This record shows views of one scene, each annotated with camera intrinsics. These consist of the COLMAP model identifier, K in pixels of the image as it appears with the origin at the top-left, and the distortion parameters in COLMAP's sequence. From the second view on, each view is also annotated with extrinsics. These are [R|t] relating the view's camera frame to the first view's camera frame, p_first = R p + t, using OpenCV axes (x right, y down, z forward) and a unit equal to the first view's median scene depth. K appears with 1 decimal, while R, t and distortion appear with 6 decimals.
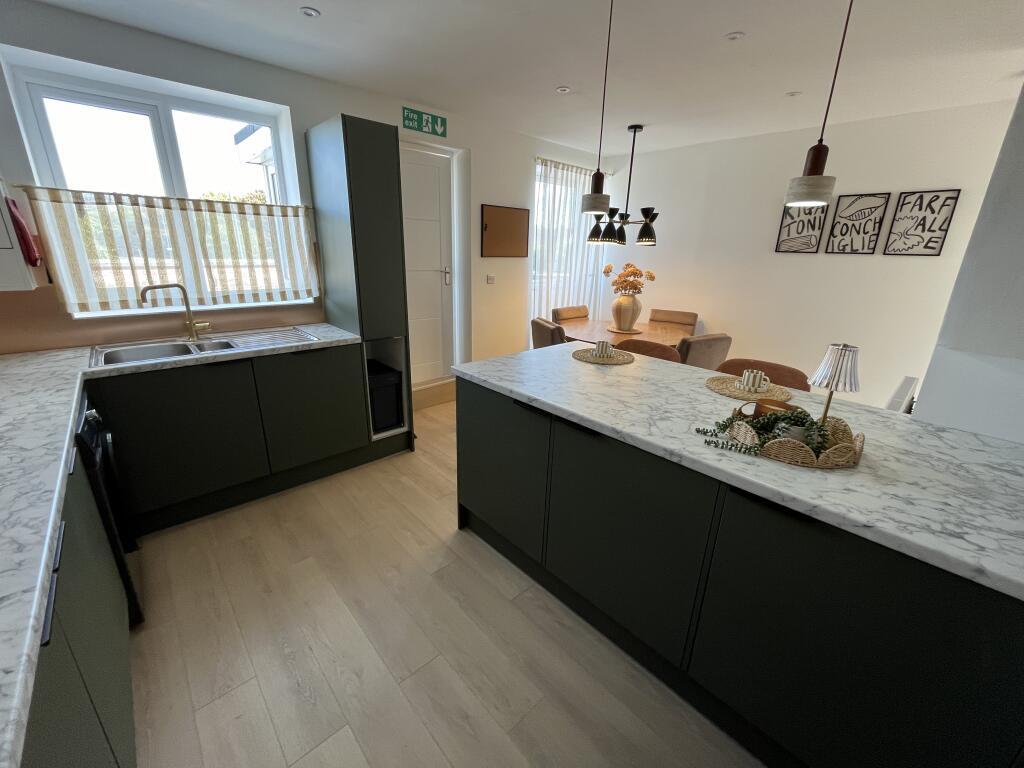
lens RADIAL K [[415.3, 0, 507.6], [0, 415.3, 383.2], [0, 0, 1]] dist [-0.000478, -0.000308]
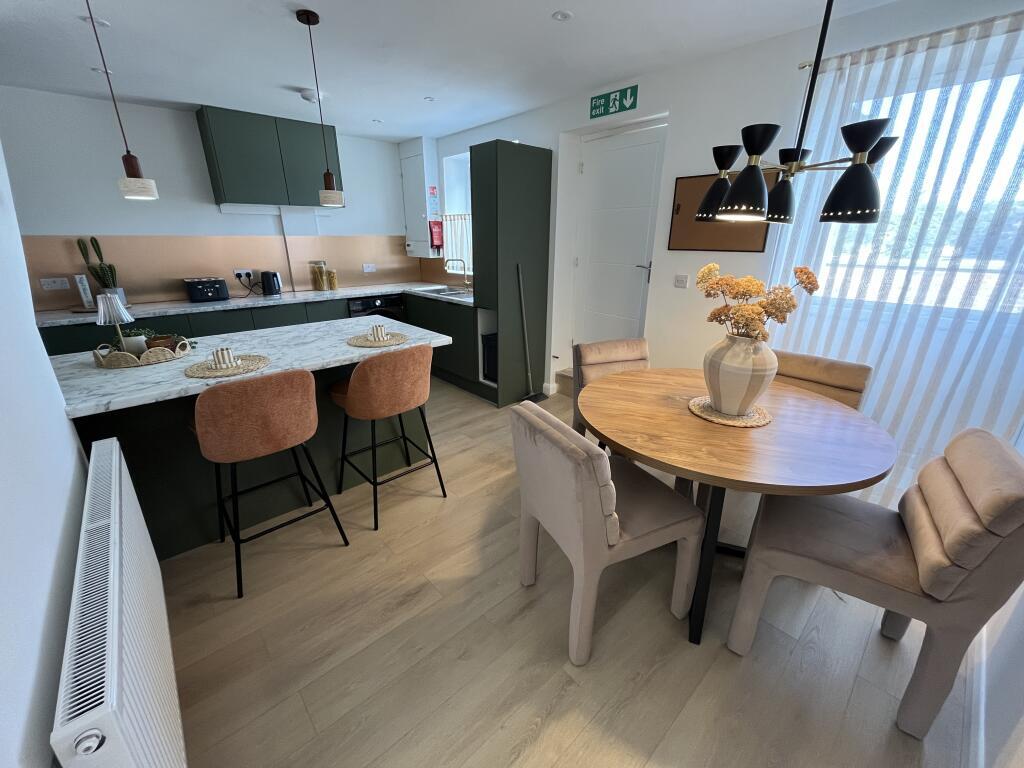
lens RADIAL K [[415.3, 0, 510.4], [0, 415.3, 383.2], [0, 0, 1]] dist [-0.000478, -0.000308]
pose [[-0.003563, 0.312737, -0.949833, 0.943999], [-0.312292, 0.901985, 0.298155, -0.287444], [0.949980, 0.297688, 0.094451, 0.947498]]
